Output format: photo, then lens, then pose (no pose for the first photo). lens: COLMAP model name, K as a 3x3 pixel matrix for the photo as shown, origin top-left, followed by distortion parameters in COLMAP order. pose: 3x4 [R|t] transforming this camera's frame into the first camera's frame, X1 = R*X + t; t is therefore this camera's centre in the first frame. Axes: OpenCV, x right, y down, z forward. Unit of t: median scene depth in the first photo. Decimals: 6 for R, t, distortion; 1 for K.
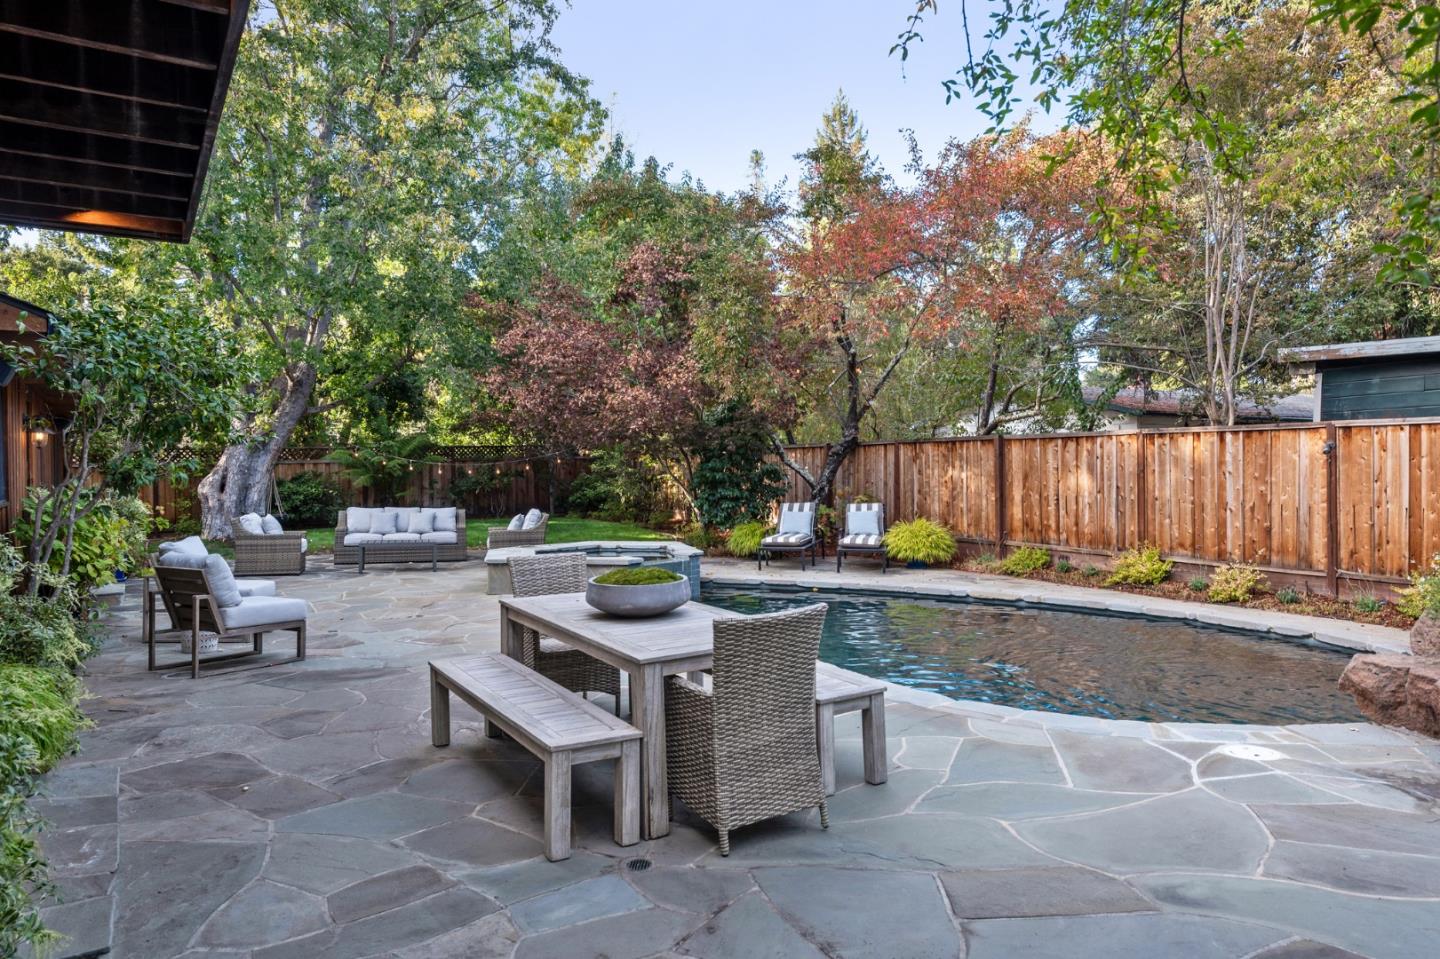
lens RADIAL K [[639.9, 0, 717.1], [0, 639.9, 478.4], [0, 0, 1]] dist [0.002597, 0.000105]
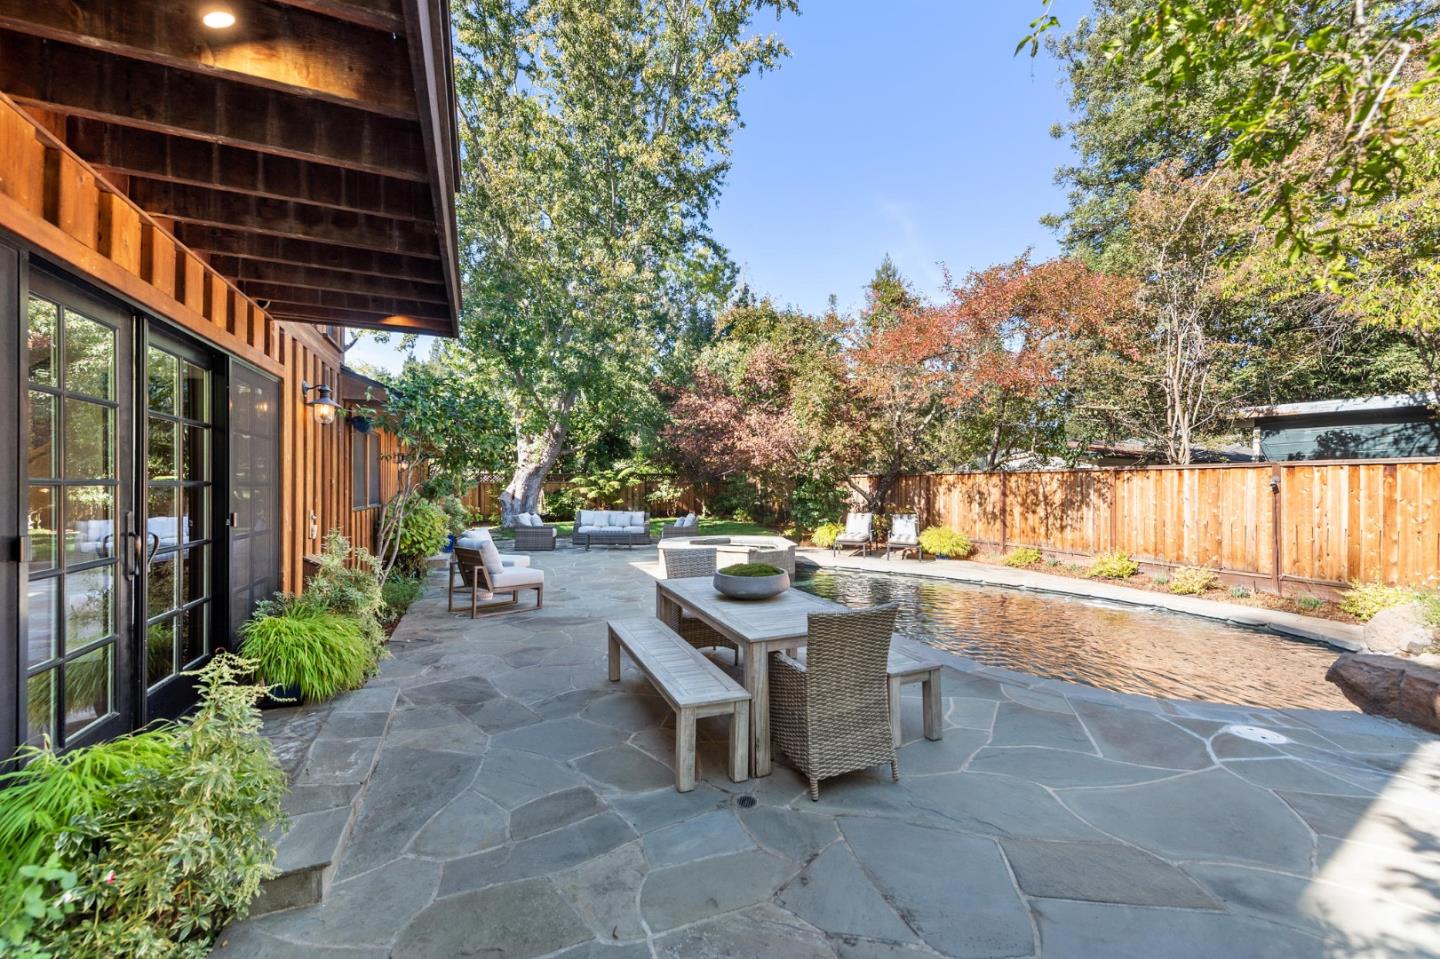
lens RADIAL K [[561.1, 0, 715.4], [0, 561.1, 483.9], [0, 0, 1]] dist [0.002013, 0.000080]
pose [[0.983829, 0.012644, -0.178663, 0.013836], [-0.018686, 0.999308, -0.032174, 0.009725], [0.178133, 0.034993, 0.983384, -0.209283]]
